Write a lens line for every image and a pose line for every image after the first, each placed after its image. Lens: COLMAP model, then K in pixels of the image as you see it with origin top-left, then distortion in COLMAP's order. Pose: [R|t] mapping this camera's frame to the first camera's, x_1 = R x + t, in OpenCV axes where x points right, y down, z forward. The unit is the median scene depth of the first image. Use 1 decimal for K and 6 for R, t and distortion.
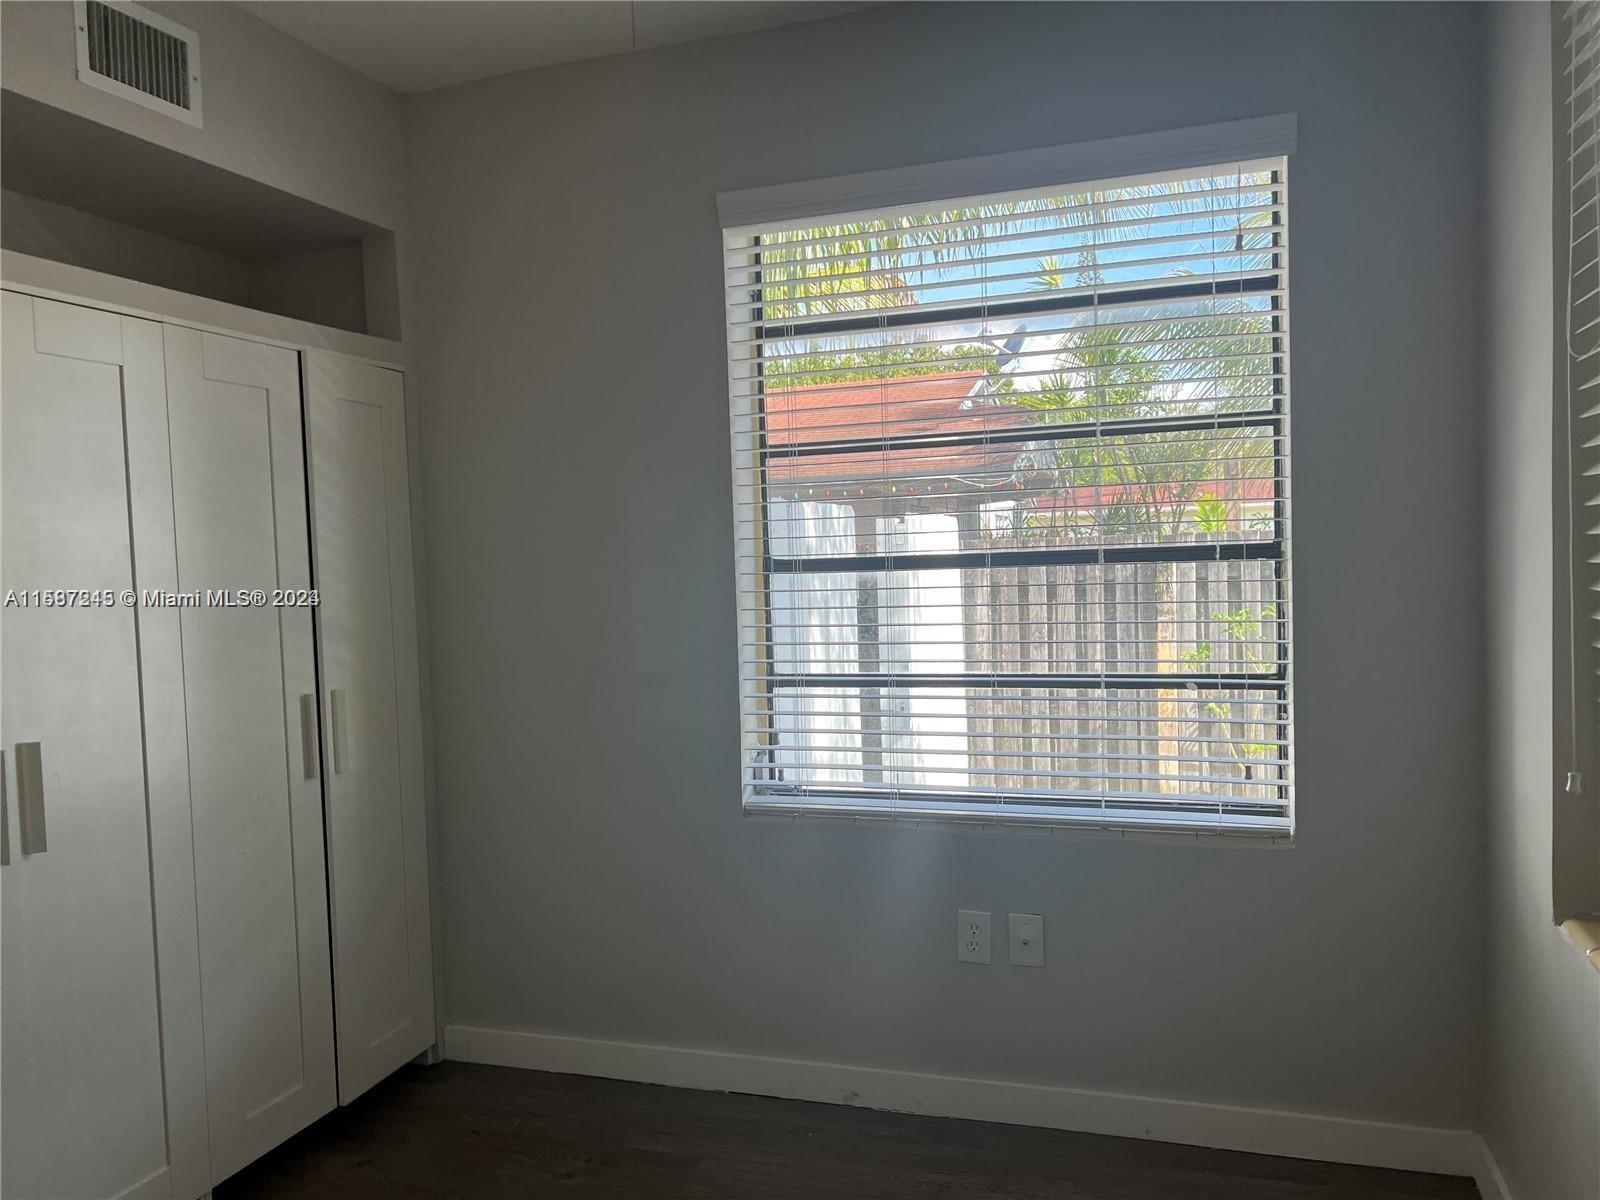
lens RADIAL K [[1221.1, 0, 805.5], [0, 1221.1, 598.8], [0, 0, 1]] dist [0.062885, -0.060377]
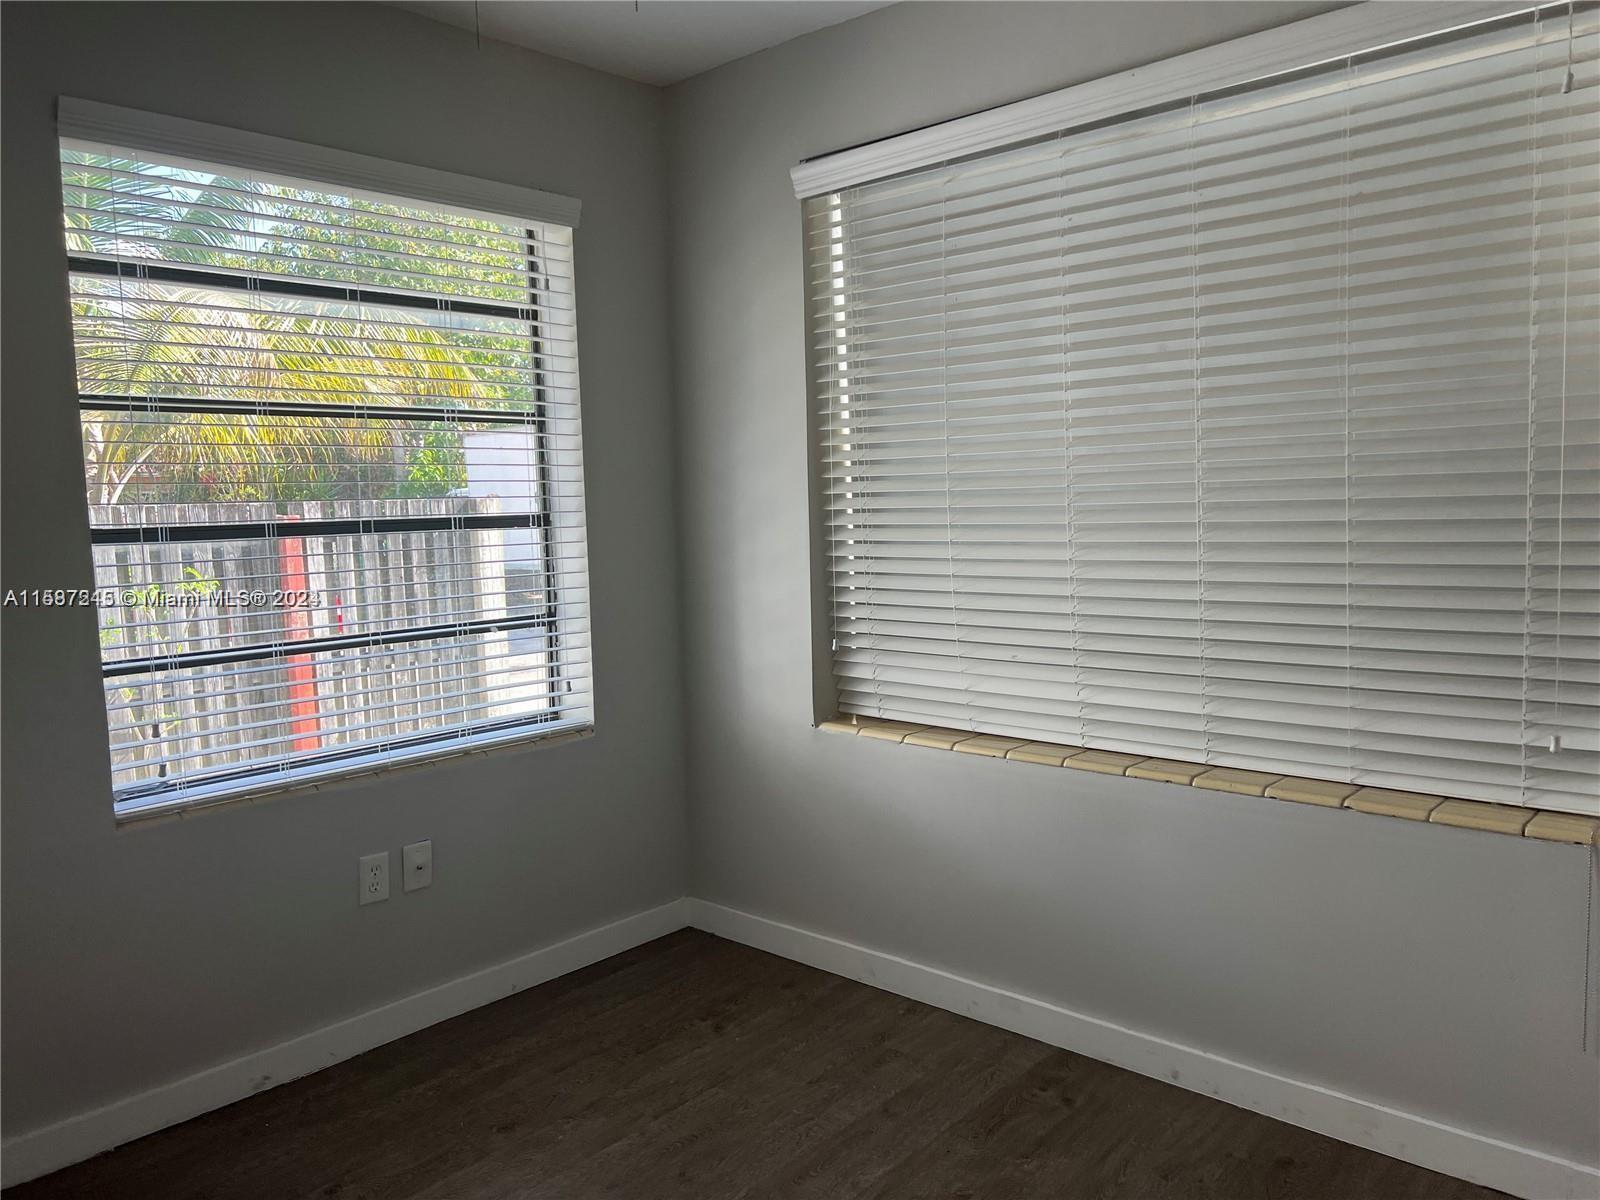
lens RADIAL K [[1211.8, 0, 776.6], [0, 1211.8, 607.9], [0, 0, 1]] dist [0.055161, -0.089712]
pose [[0.406479, -0.061074, 0.911617, -0.680406], [0.053626, 0.997638, 0.042925, 0.011732], [-0.912085, 0.031438, 0.408794, 0.233811]]
